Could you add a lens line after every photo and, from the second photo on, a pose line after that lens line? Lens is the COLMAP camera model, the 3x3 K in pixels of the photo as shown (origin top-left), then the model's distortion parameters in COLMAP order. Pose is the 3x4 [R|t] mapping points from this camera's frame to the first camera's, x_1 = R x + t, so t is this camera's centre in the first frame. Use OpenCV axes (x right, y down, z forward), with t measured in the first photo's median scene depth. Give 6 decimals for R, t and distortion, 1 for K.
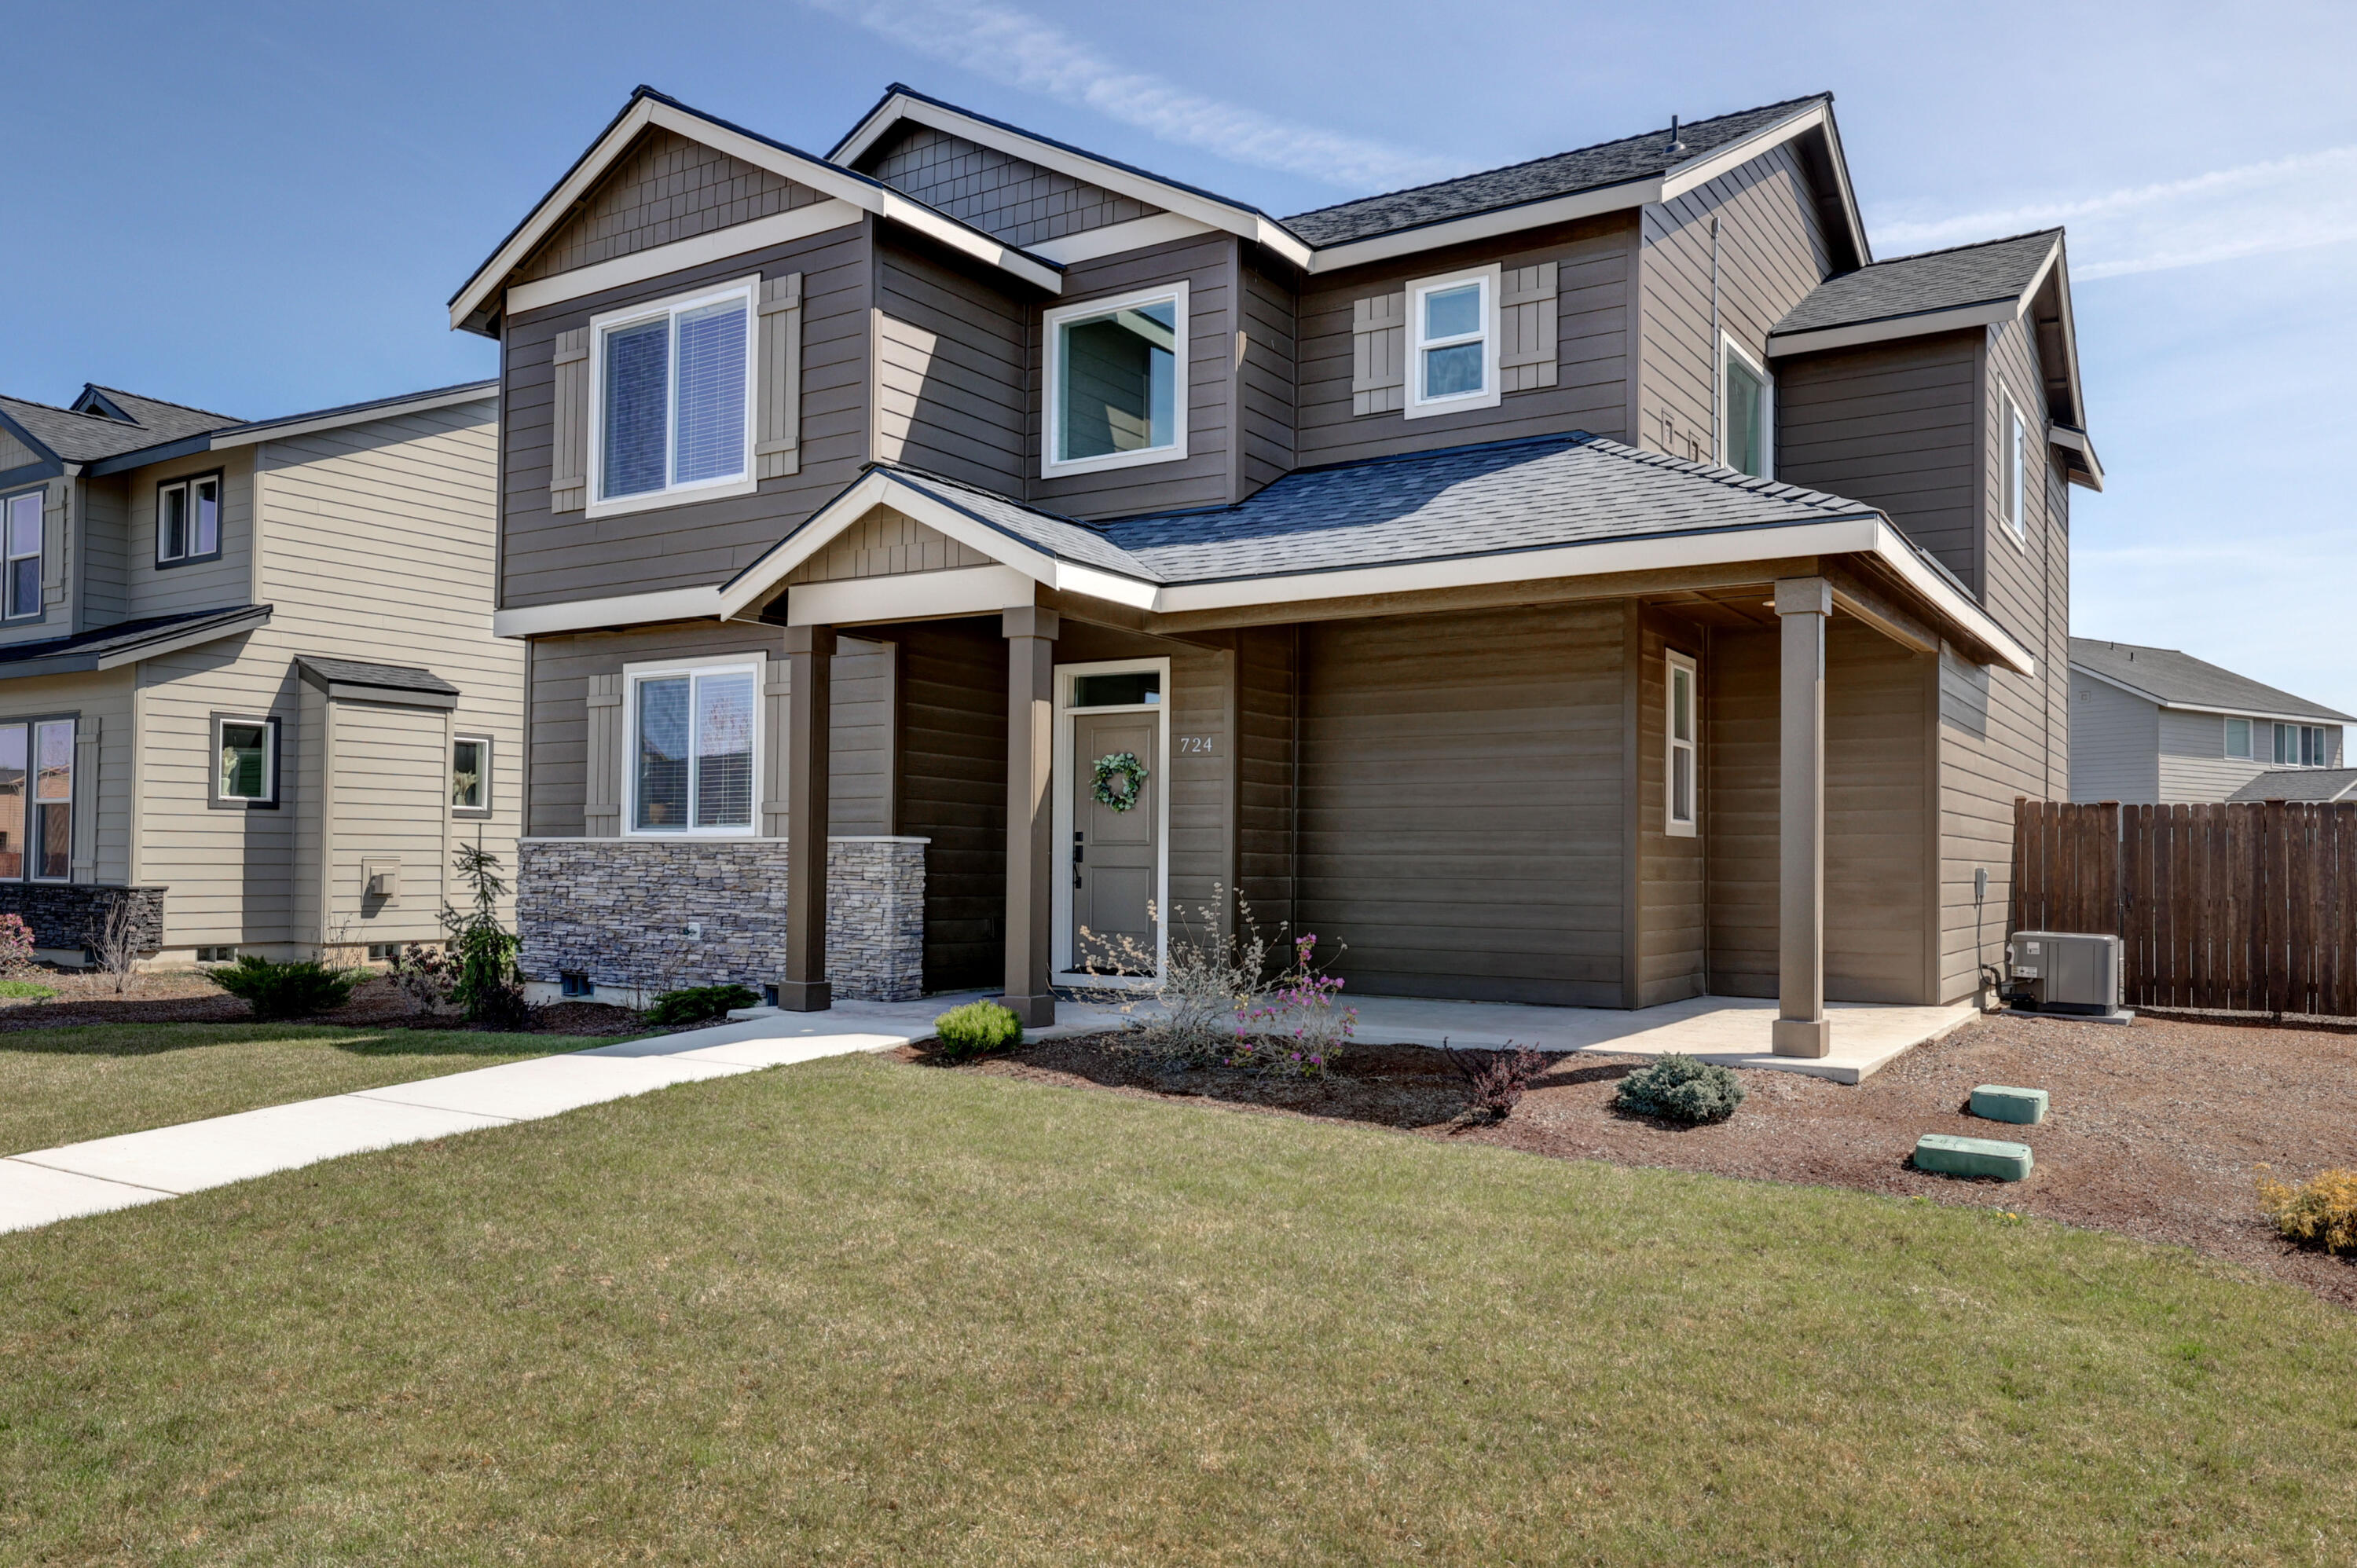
lens RADIAL K [[1683.7, 0, 1178.5], [0, 1683.7, 784.0], [0, 0, 1]] dist [0.043762, 0.002238]
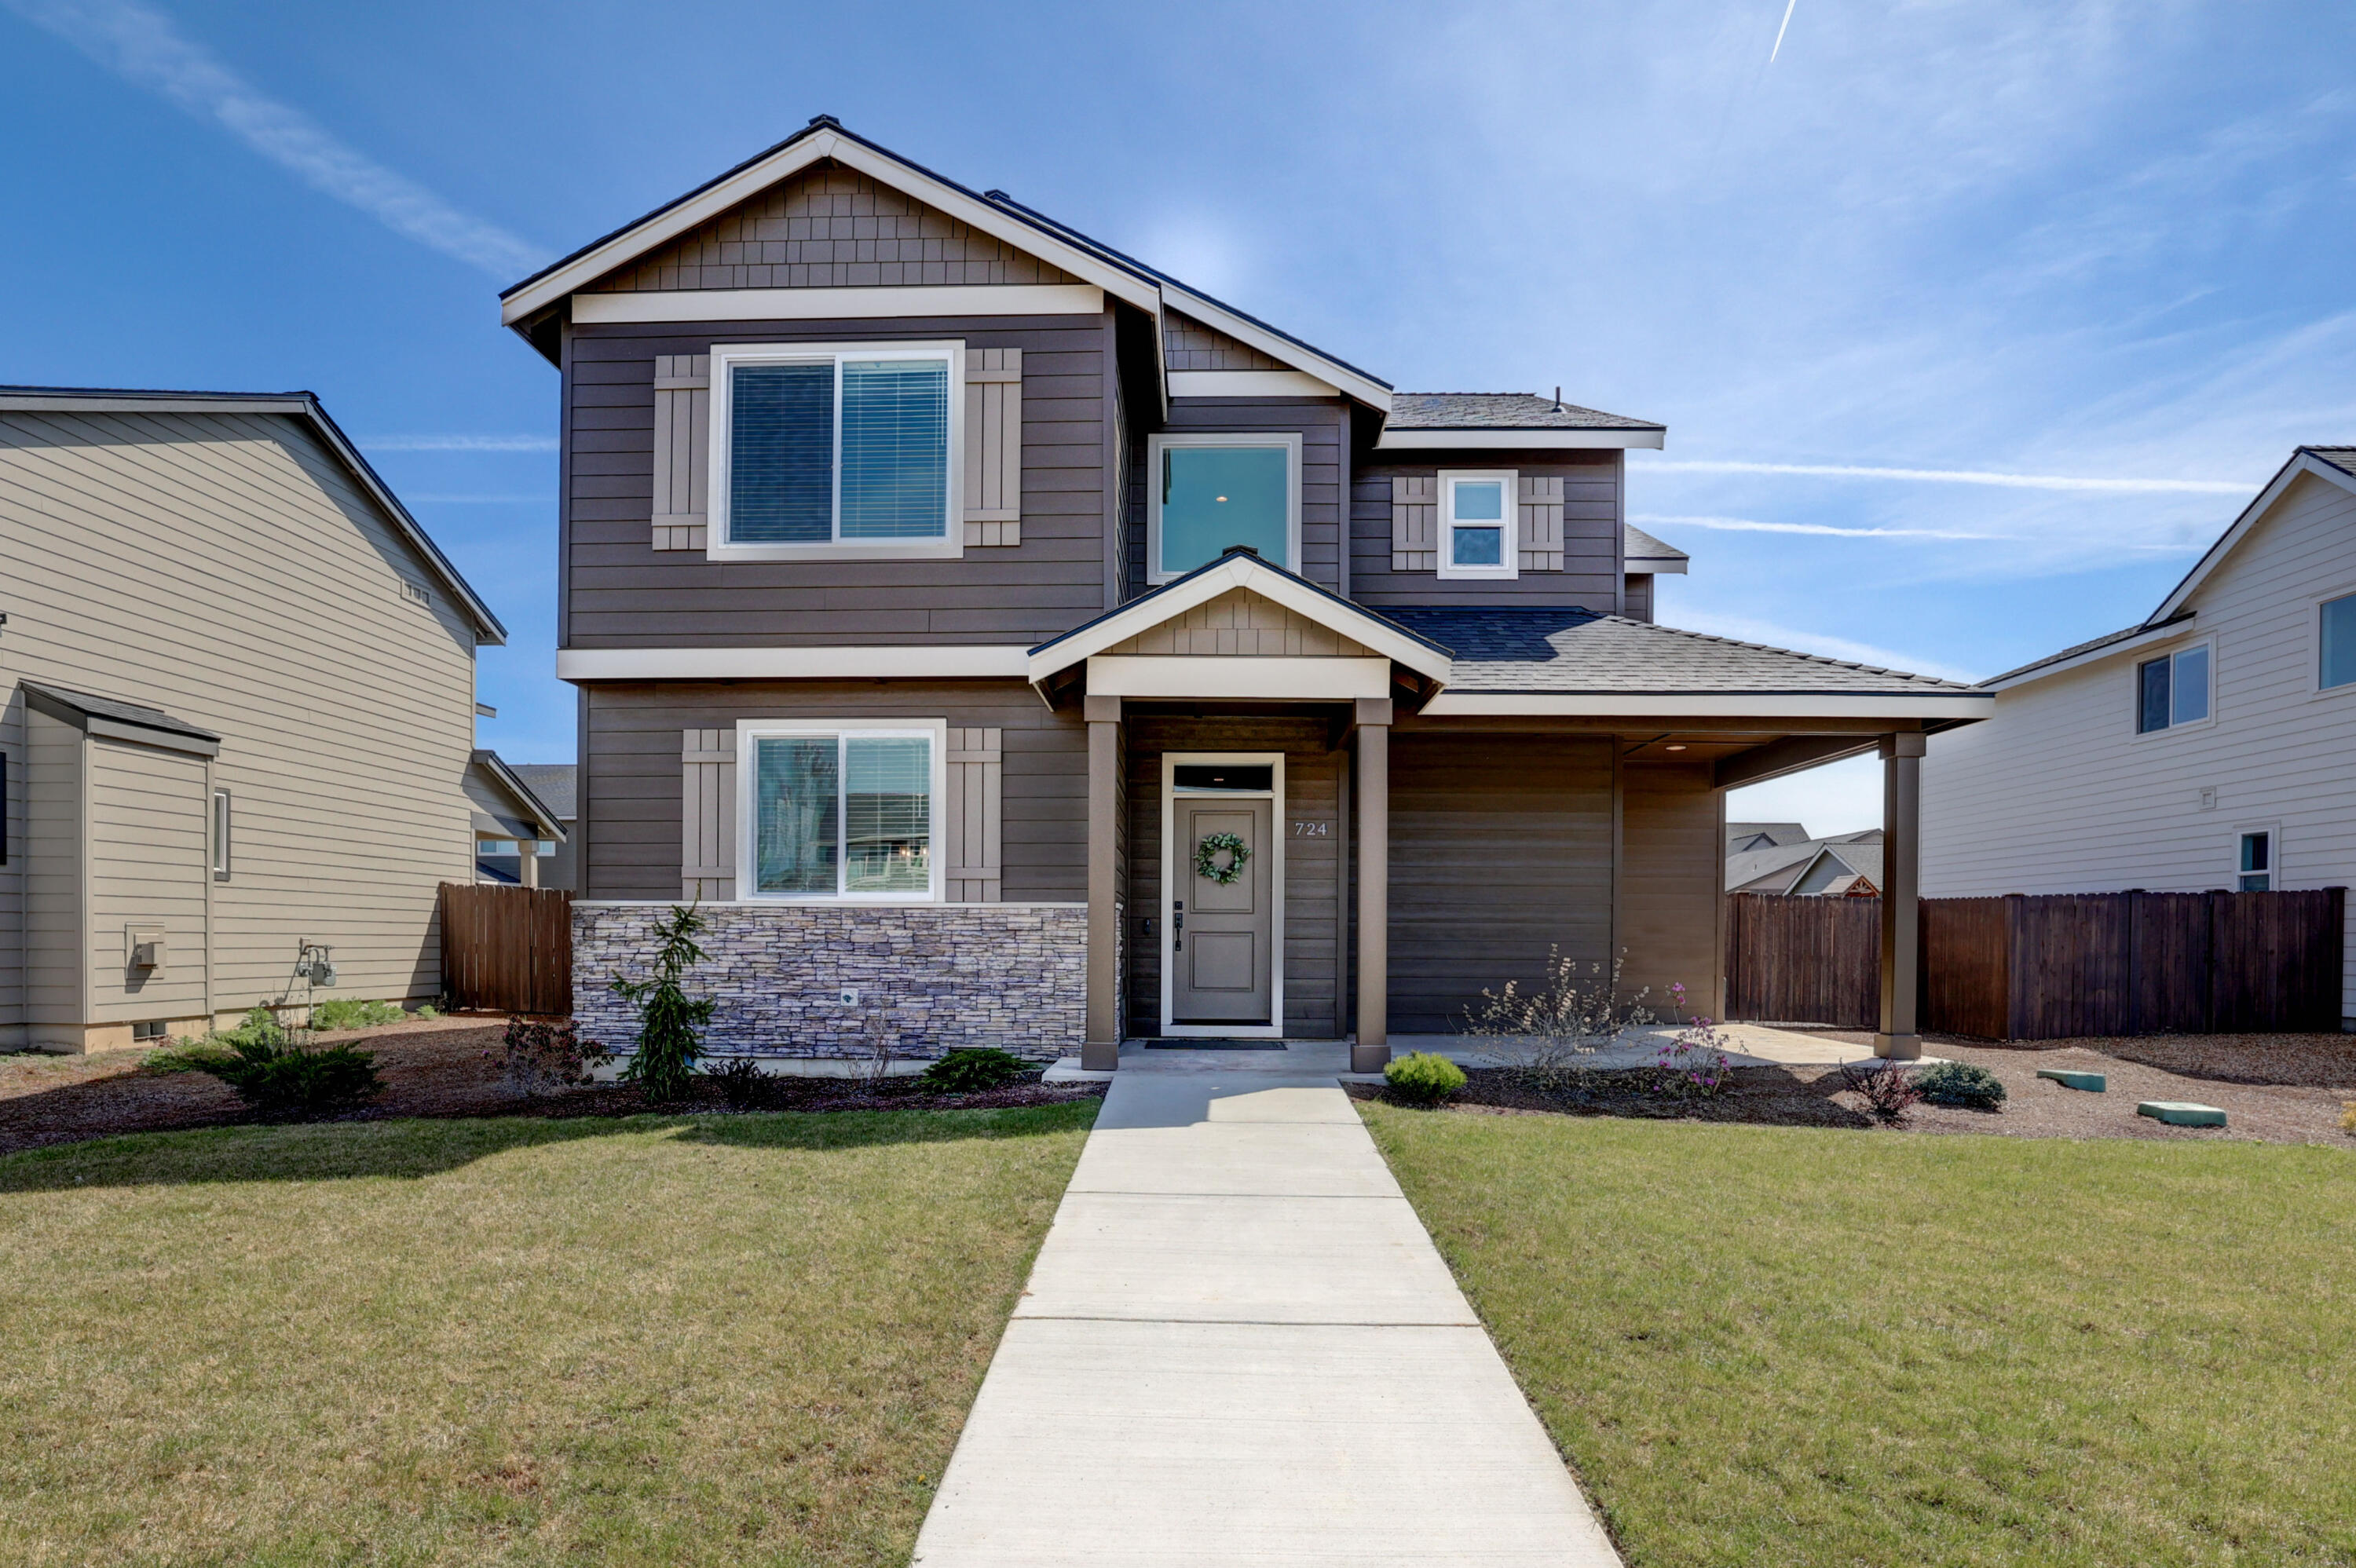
lens RADIAL K [[1241.7, 0, 1172.3], [0, 1241.7, 939.0], [0, 0, 1]] dist [-0.023688, 0.008772]
pose [[0.858407, -0.003416, 0.512957, -0.507019], [-0.022930, 0.998723, 0.045023, 0.016458], [-0.512456, -0.050411, 0.857232, 0.287500]]
